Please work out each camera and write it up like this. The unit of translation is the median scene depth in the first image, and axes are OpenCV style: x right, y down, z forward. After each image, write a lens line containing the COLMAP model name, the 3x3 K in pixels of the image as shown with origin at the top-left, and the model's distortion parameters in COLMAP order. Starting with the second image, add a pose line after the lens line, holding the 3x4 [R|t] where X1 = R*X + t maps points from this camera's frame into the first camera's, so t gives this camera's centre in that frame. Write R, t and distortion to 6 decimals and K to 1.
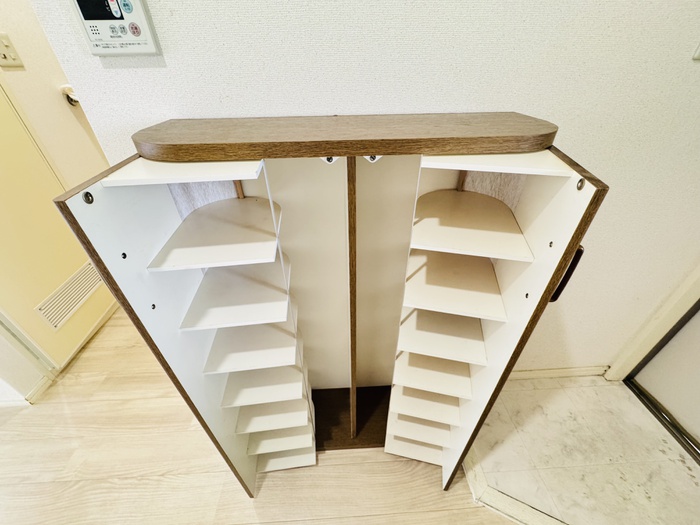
lens RADIAL K [[283.2, 0, 346.1], [0, 283.2, 251.7], [0, 0, 1]] dist [-0.000380, 0.000103]
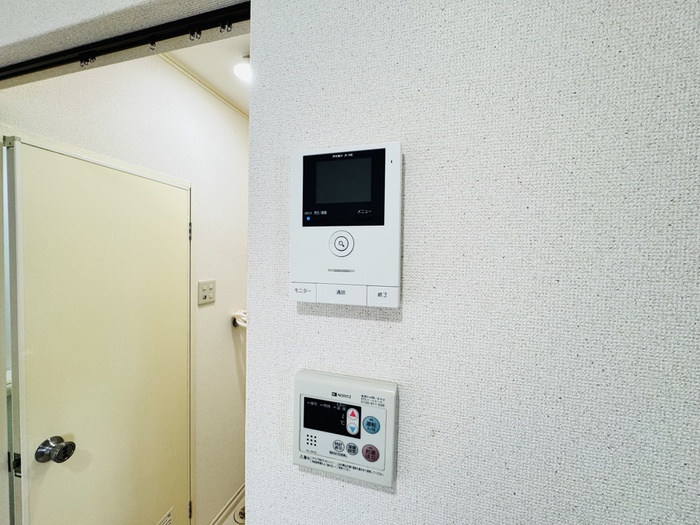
lens RADIAL K [[281.4, 0, 350.0], [0, 281.4, 262.5], [0, 0, 1]] dist [-0.001588, 0.000130]
pose [[0.947093, 0.044193, -0.317901, -0.606460], [-0.209642, 0.835172, -0.508466, -0.800335], [0.243031, 0.548211, 0.800251, 0.276427]]
